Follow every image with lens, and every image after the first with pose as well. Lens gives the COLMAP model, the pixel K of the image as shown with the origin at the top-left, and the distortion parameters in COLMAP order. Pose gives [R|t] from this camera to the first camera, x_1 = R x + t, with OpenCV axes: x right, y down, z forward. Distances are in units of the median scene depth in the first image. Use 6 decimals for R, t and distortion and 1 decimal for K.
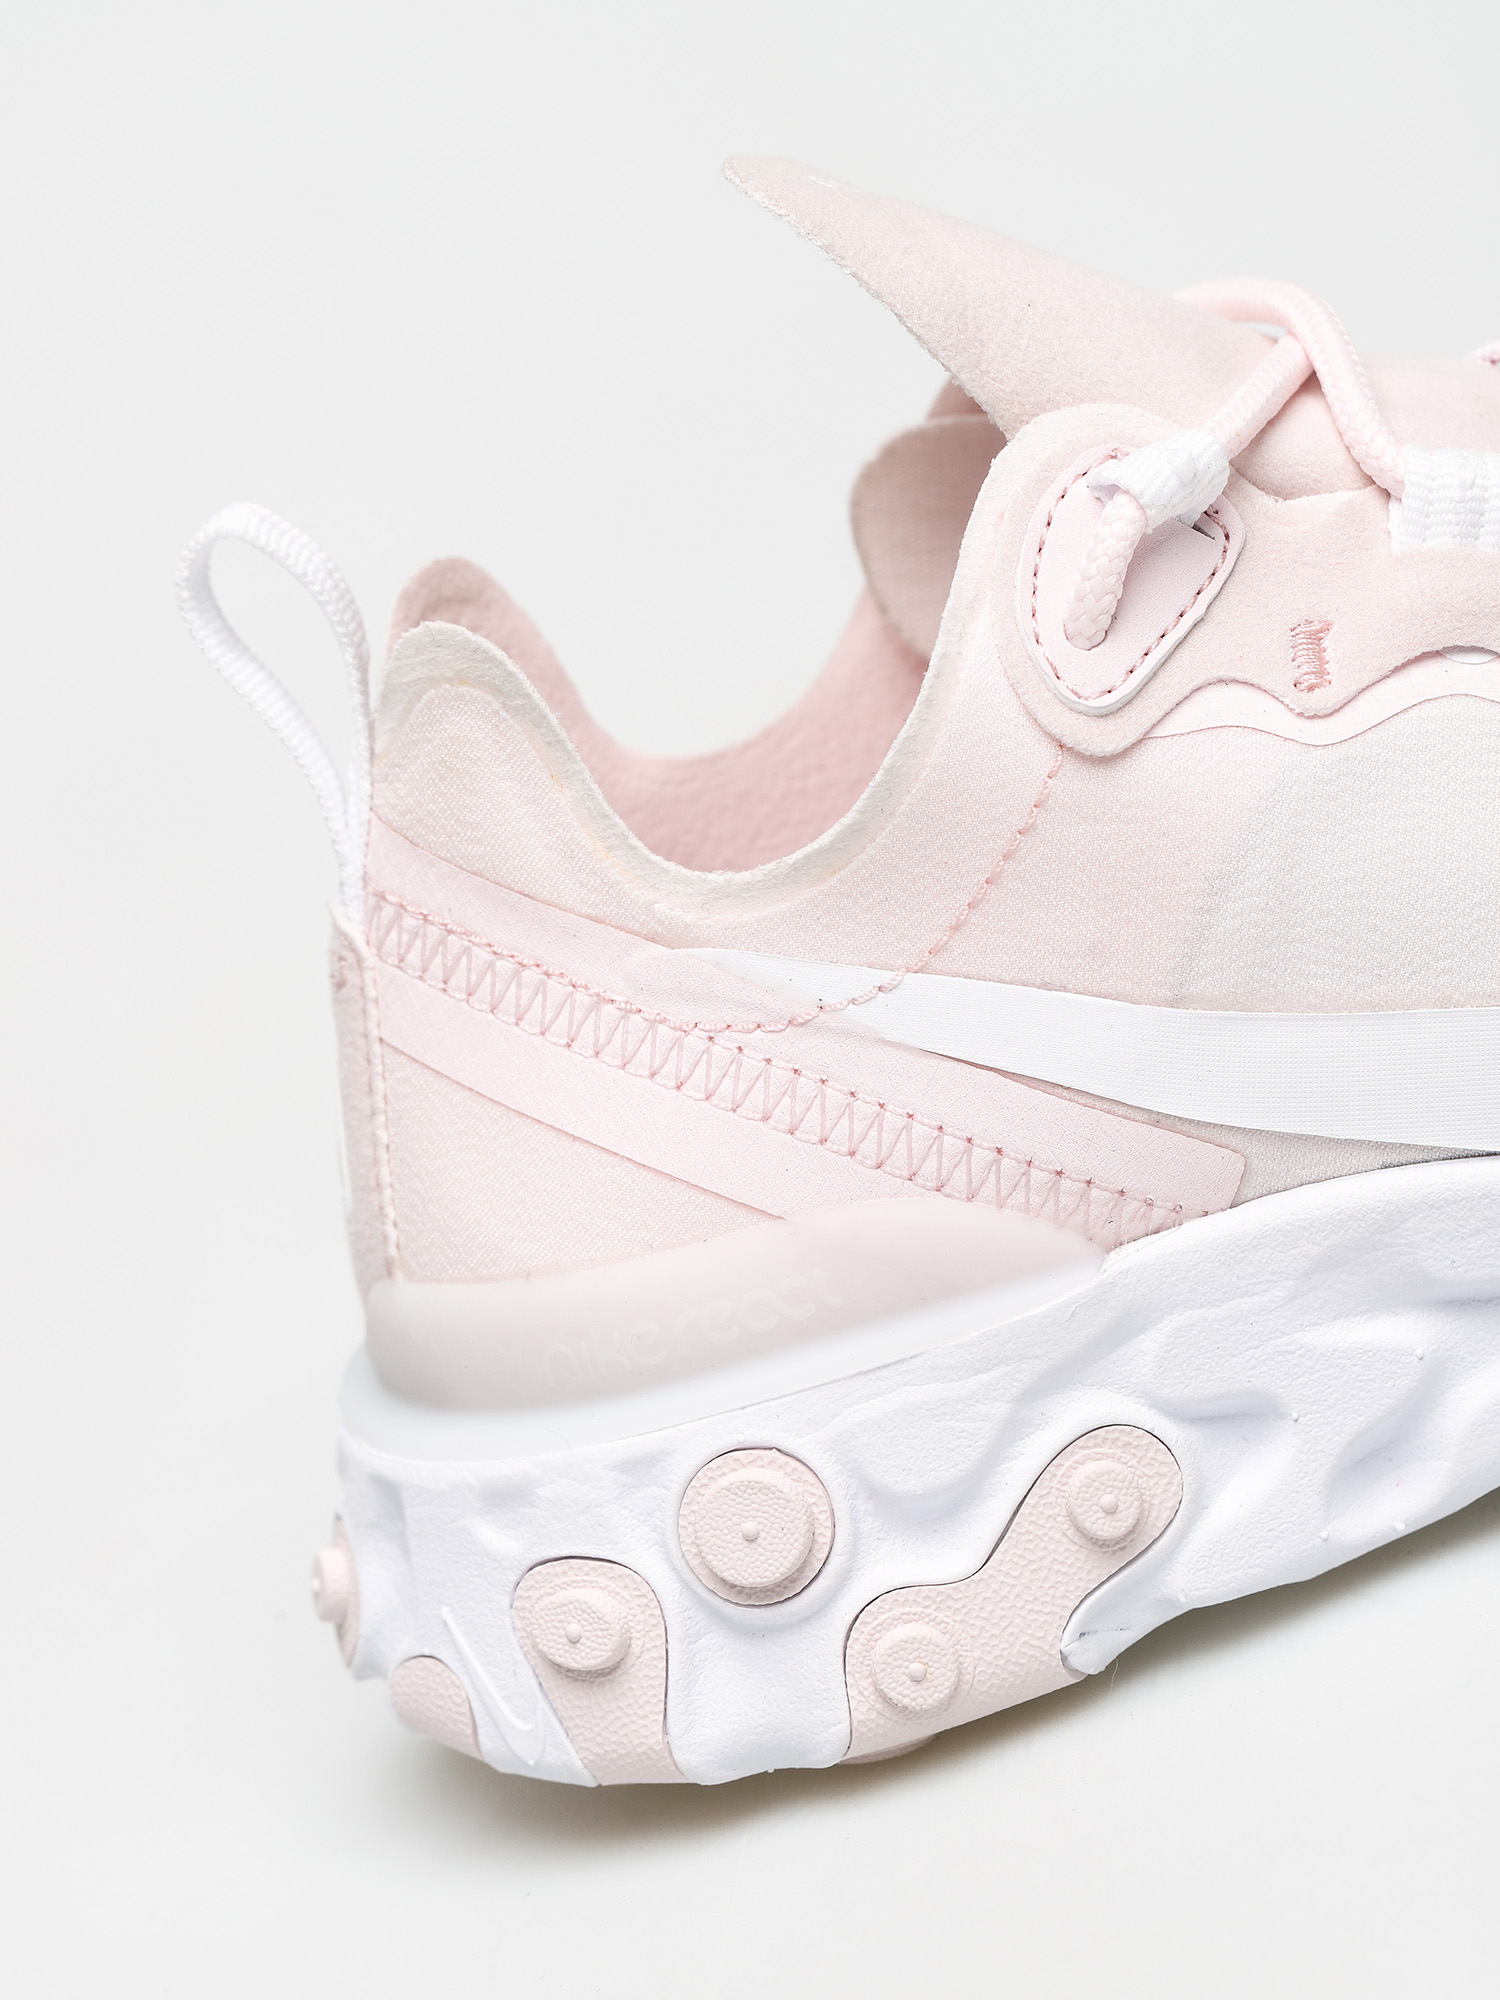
lens RADIAL K [[9598.3, 0, 751.5], [0, 9598.3, 998.0], [0, 0, 1]] dist [0.266283, 0.000000]
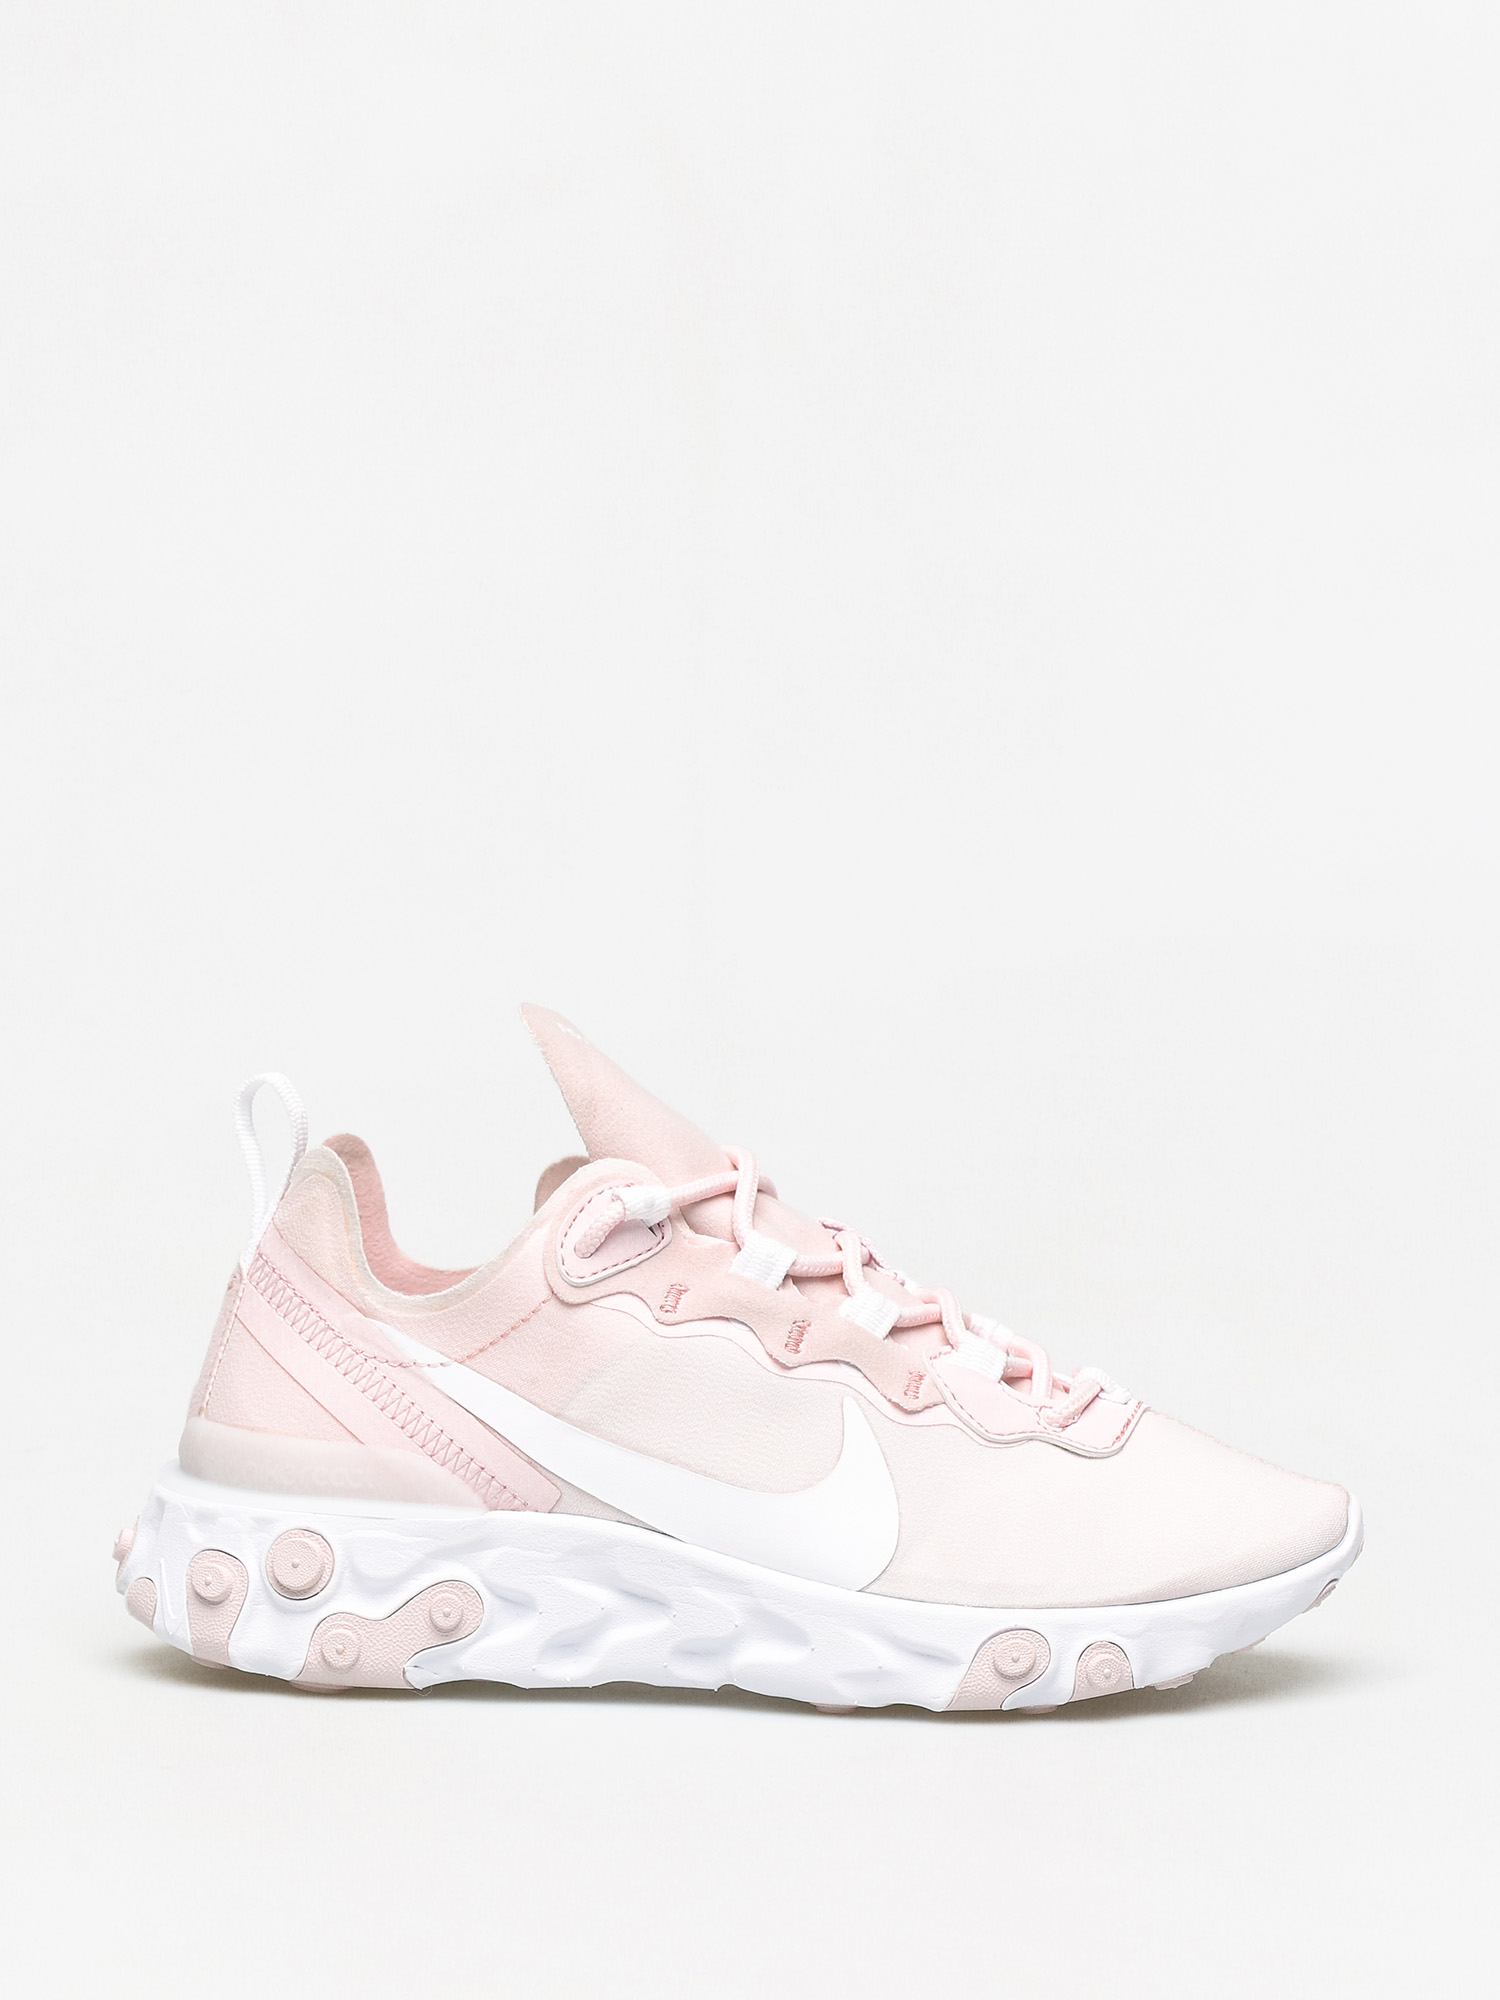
lens RADIAL K [[9598.3, 0, 753.3], [0, 9598.3, 1000.0], [0, 0, 1]] dist [0.266283, 0.000000]
pose [[0.924164, 0.366096, -0.109064, 0.296535], [-0.378832, 0.915033, -0.138570, 0.206142], [0.049068, 0.169378, 0.984329, -1.240005]]
